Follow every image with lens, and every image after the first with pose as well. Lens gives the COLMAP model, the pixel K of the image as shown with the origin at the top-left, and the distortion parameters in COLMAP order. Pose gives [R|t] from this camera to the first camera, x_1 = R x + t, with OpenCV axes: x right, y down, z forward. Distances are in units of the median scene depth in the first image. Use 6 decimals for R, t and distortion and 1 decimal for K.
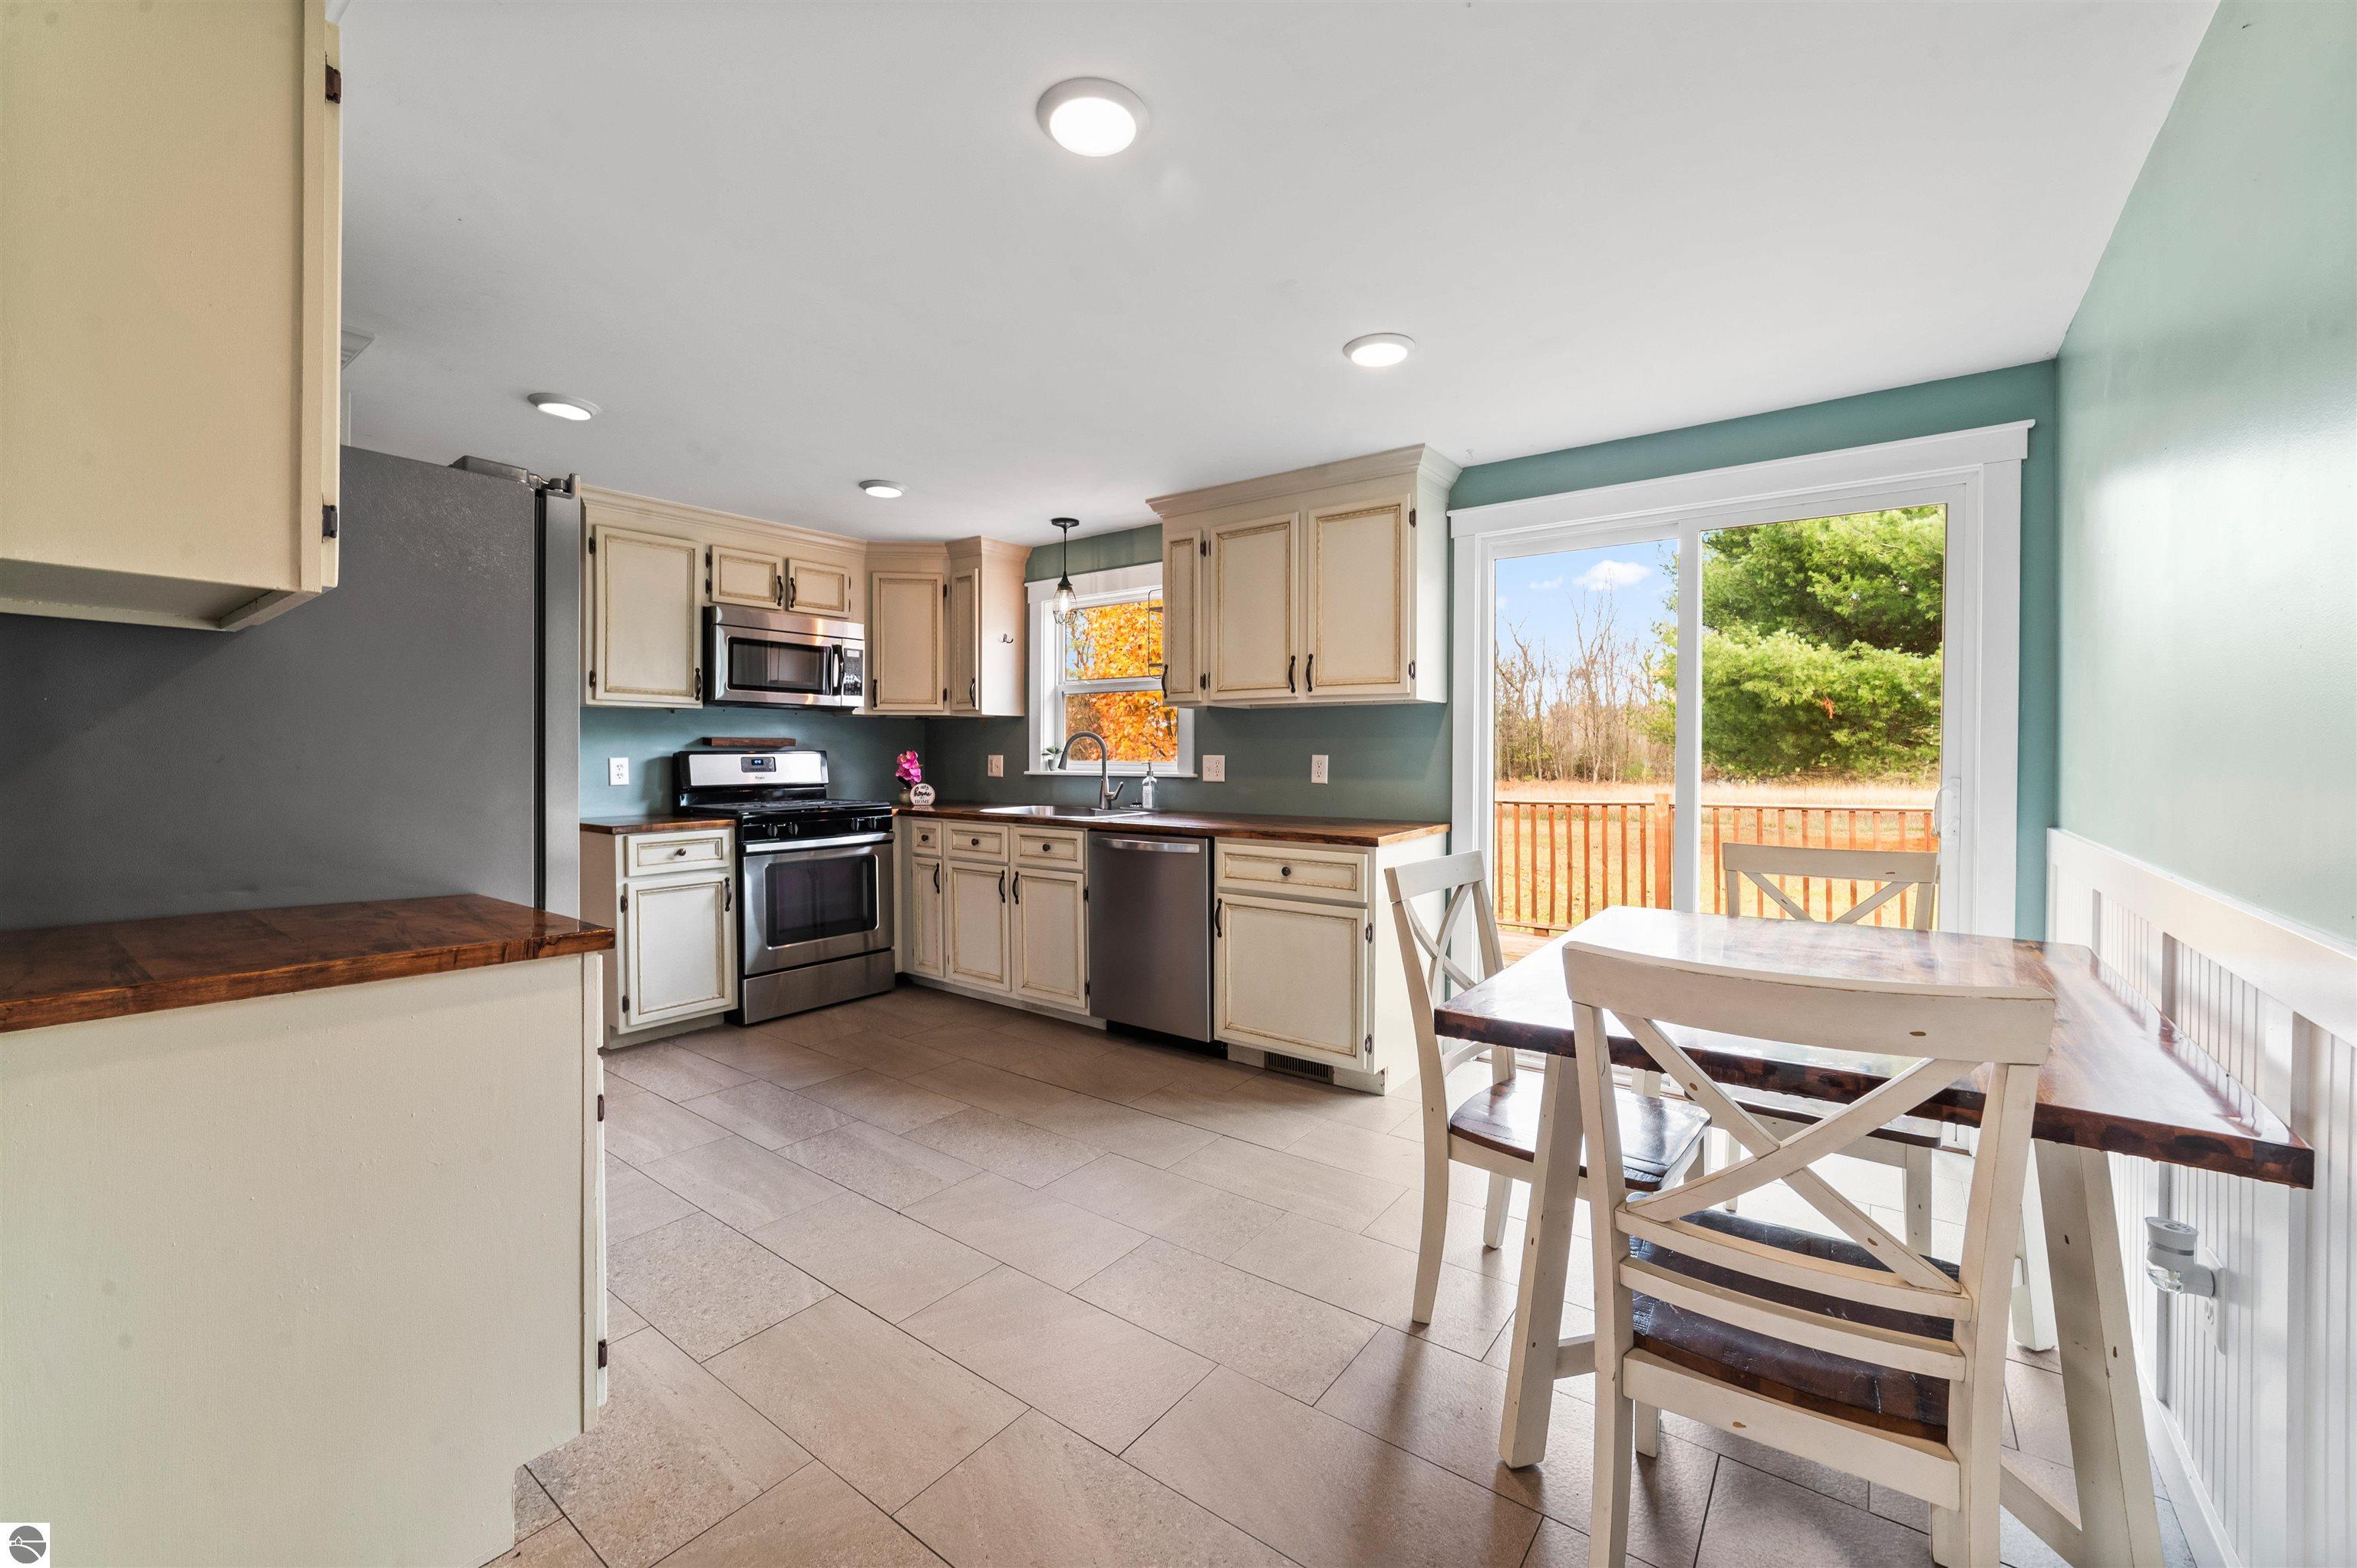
lens RADIAL K [[919.7, 0, 1167.6], [0, 919.7, 763.8], [0, 0, 1]] dist [-0.022644, 0.006425]
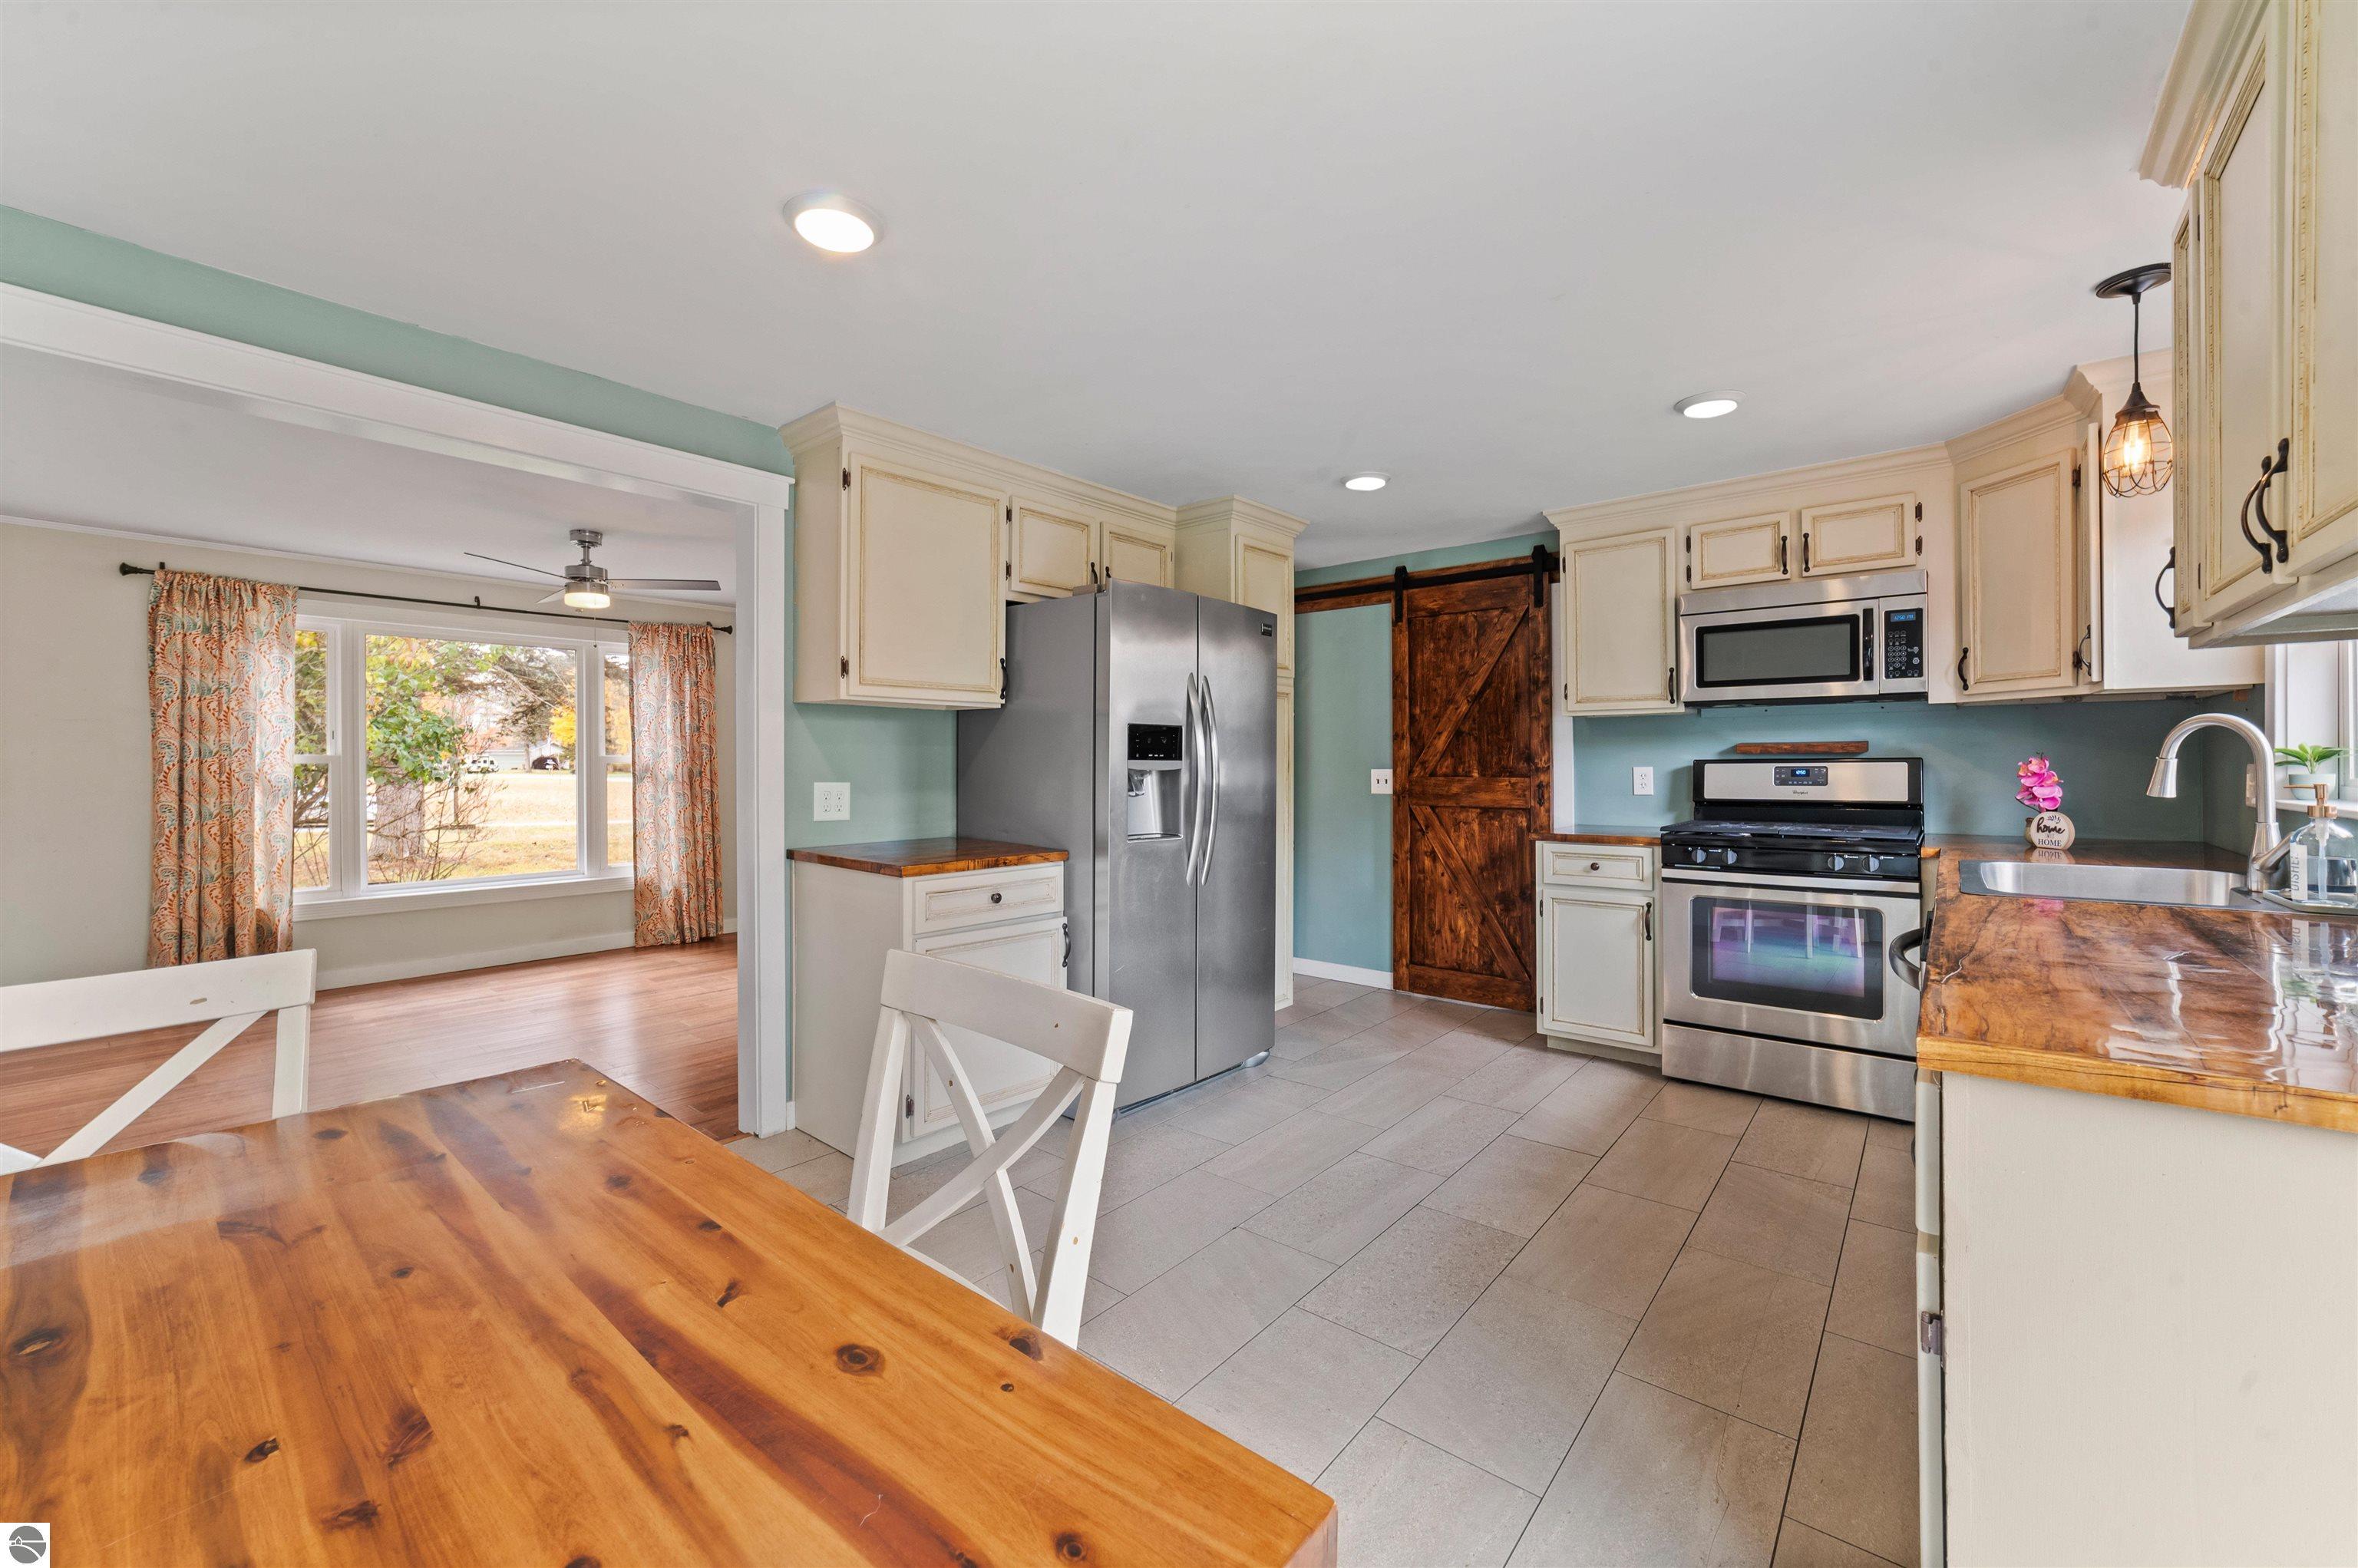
lens RADIAL K [[920.1, 0, 1195.4], [0, 920.1, 762.8], [0, 0, 1]] dist [-0.022644, 0.006425]
pose [[-0.027467, 0.000313, -0.999623, 0.382534], [-0.006915, 0.999976, 0.000503, -0.008083], [0.999599, 0.006926, -0.027464, 0.535568]]
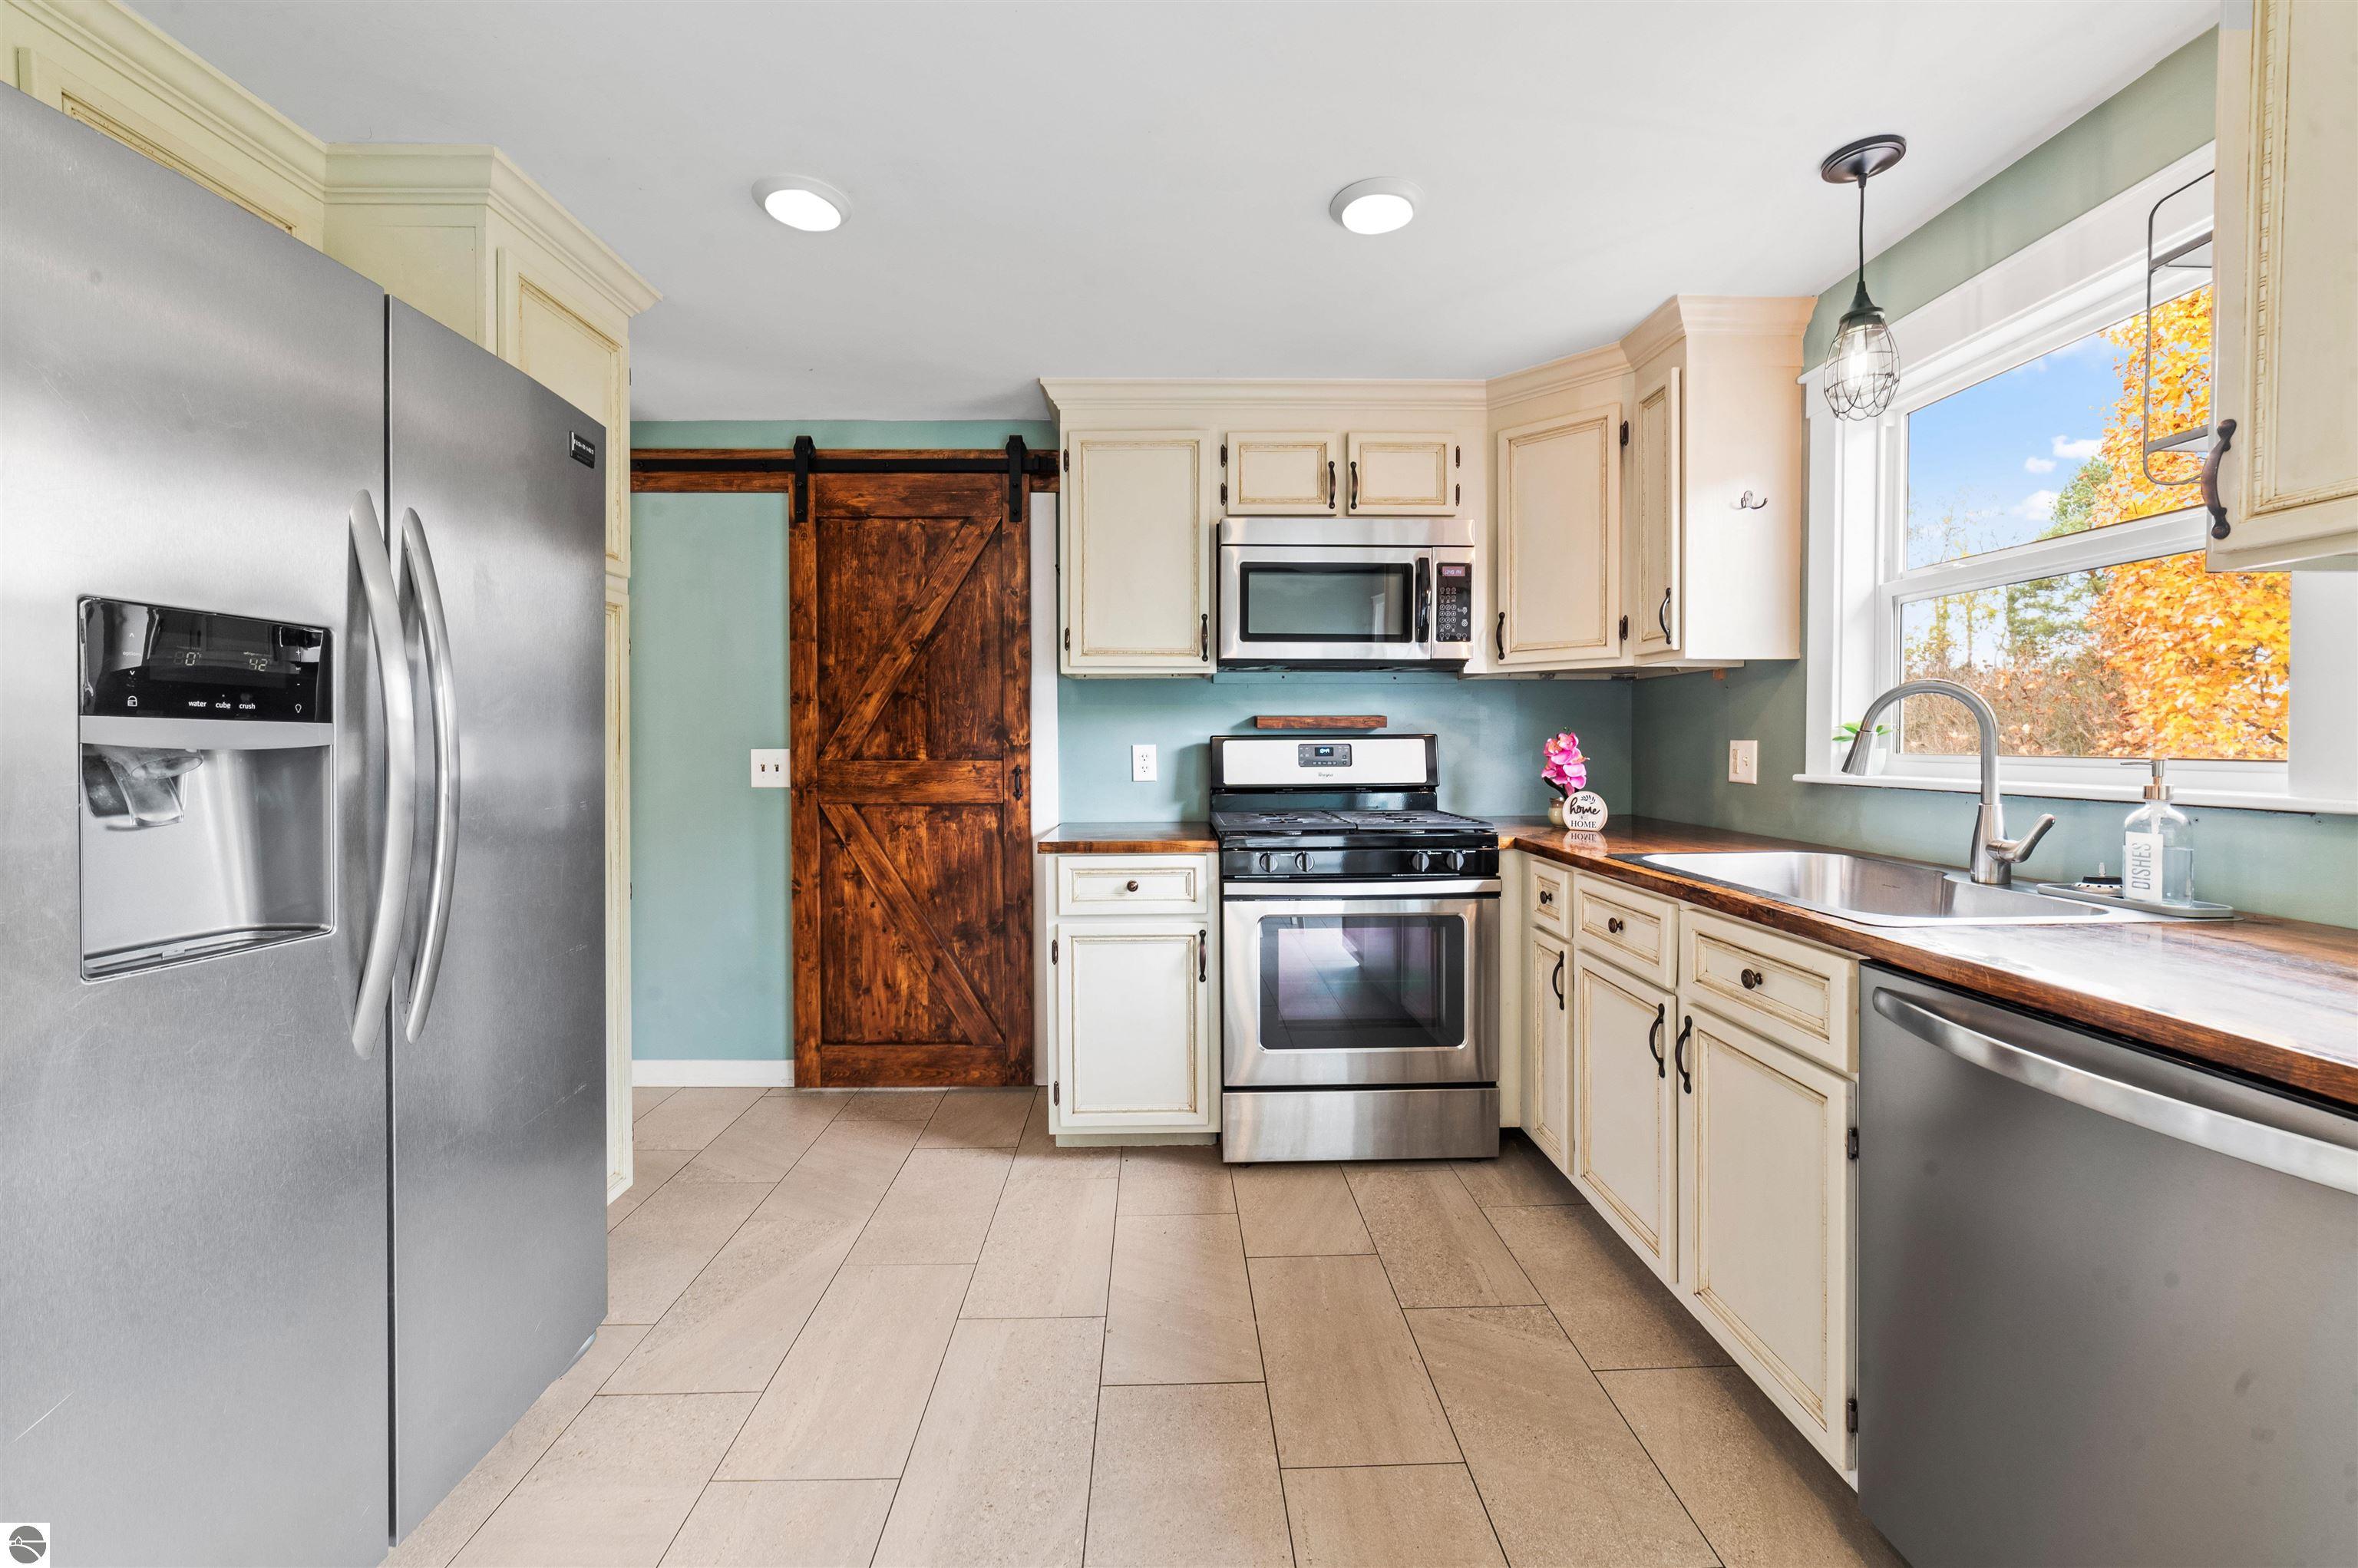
lens RADIAL K [[920.1, 0, 1183.6], [0, 920.1, 758.5], [0, 0, 1]] dist [-0.022644, 0.006425]
pose [[0.628674, 0.012087, -0.777575, 0.013774], [-0.006610, 0.999926, 0.010200, -0.003359], [0.777641, -0.001273, 0.628707, 0.531861]]
